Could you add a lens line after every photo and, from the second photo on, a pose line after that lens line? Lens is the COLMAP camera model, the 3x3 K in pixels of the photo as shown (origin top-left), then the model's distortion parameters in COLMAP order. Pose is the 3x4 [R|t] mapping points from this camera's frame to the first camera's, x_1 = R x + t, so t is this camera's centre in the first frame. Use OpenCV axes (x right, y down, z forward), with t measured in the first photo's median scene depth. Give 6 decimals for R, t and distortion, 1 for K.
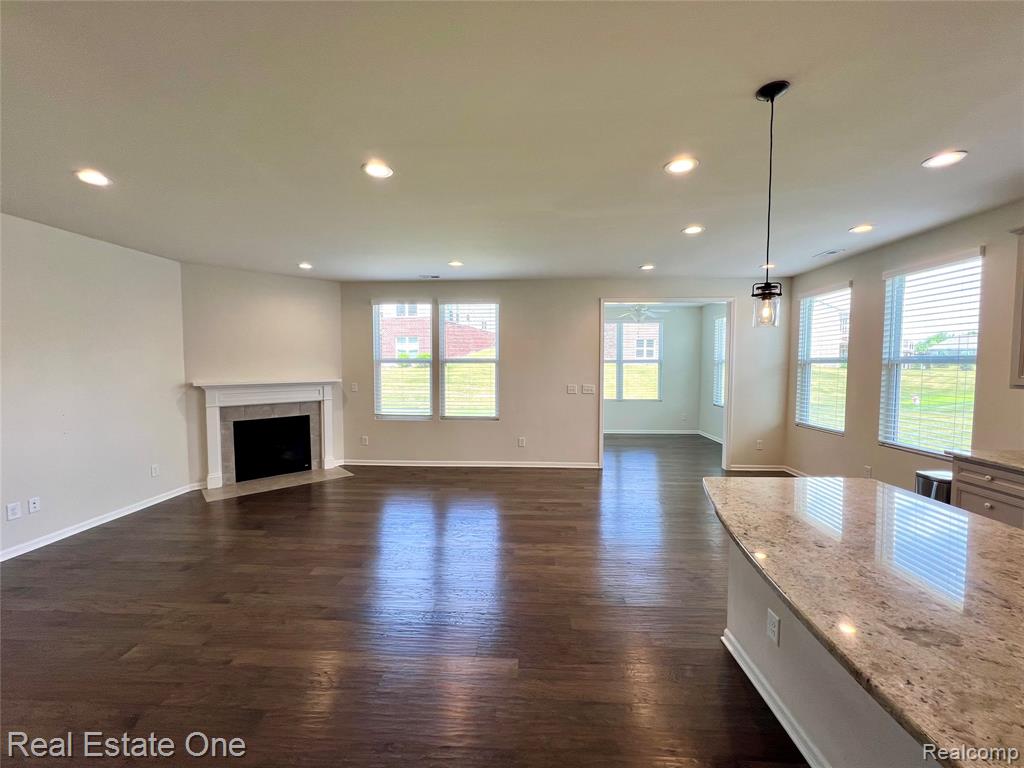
lens RADIAL K [[411.7, 0, 512.0], [0, 411.7, 384.0], [0, 0, 1]] dist [-0.008666, 0.004370]
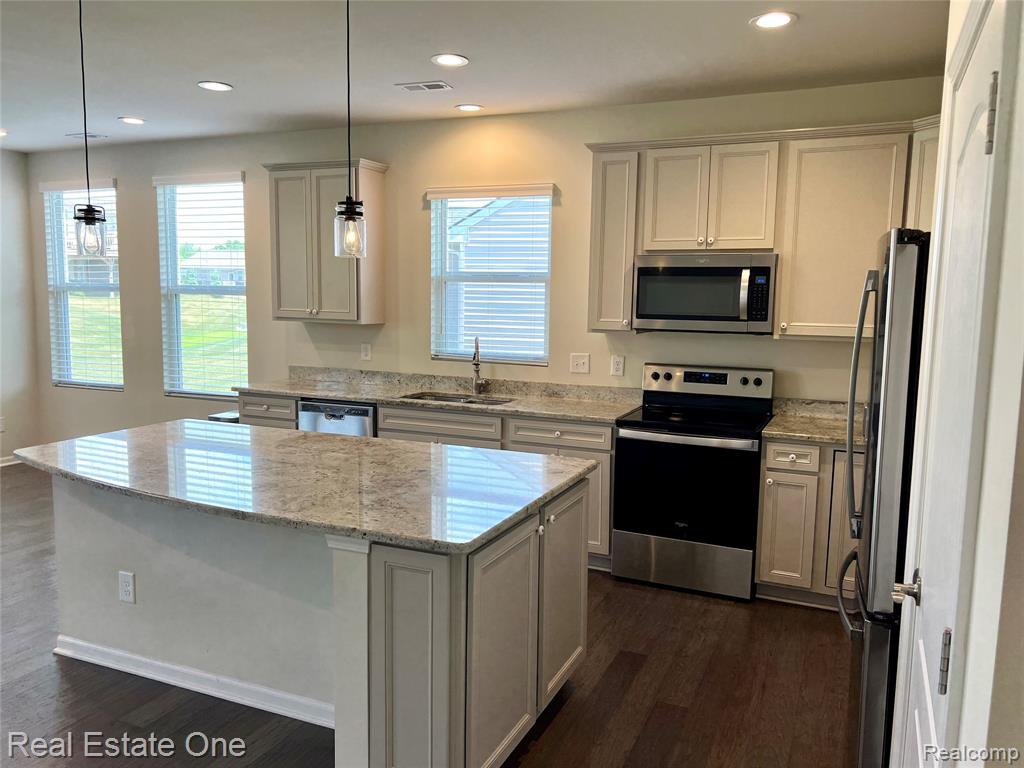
lens RADIAL K [[773.3, 0, 512.0], [0, 773.3, 384.0], [0, 0, 1]] dist [0.035500, -0.008848]
pose [[0.363843, -0.102849, 0.925765, -0.281394], [0.031727, 0.994677, 0.098035, -0.001751], [-0.930920, -0.006298, 0.365170, -0.198621]]
